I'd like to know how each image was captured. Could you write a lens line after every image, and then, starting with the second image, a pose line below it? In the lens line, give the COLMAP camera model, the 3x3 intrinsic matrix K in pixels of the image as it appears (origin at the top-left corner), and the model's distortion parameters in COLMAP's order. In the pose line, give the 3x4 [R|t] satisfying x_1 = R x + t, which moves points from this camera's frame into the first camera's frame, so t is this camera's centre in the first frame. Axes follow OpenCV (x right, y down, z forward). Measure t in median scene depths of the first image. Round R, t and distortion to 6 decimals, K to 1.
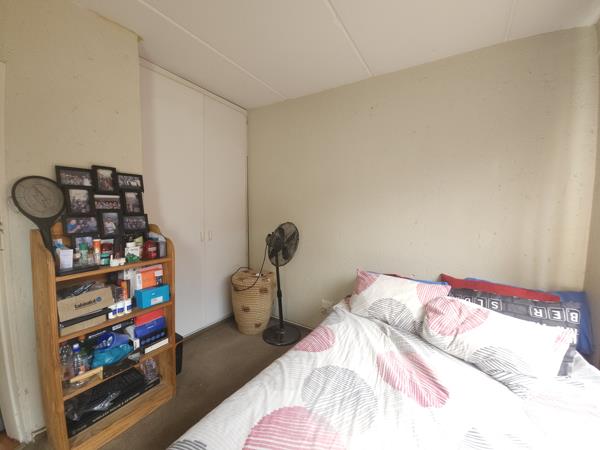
lens RADIAL K [[242.6, 0, 300.0], [0, 242.6, 225.0], [0, 0, 1]] dist [-0.000173, -0.000201]
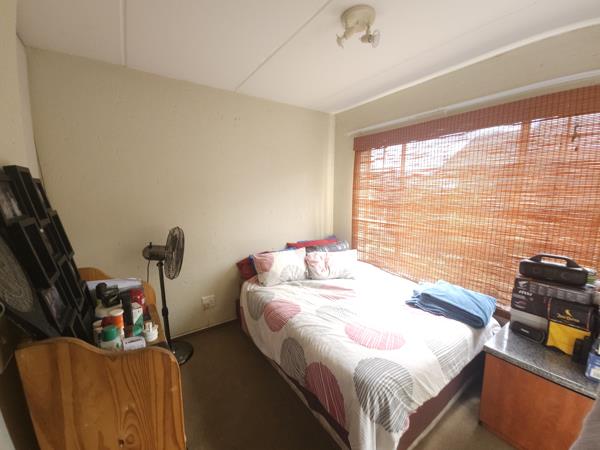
lens RADIAL K [[242.6, 0, 300.0], [0, 242.6, 225.0], [0, 0, 1]] dist [-0.000173, -0.000201]
pose [[0.387178, -0.154456, 0.908976, -0.987359], [0.075985, 0.987860, 0.135495, -0.151351], [-0.918869, 0.016608, 0.394214, 0.355062]]
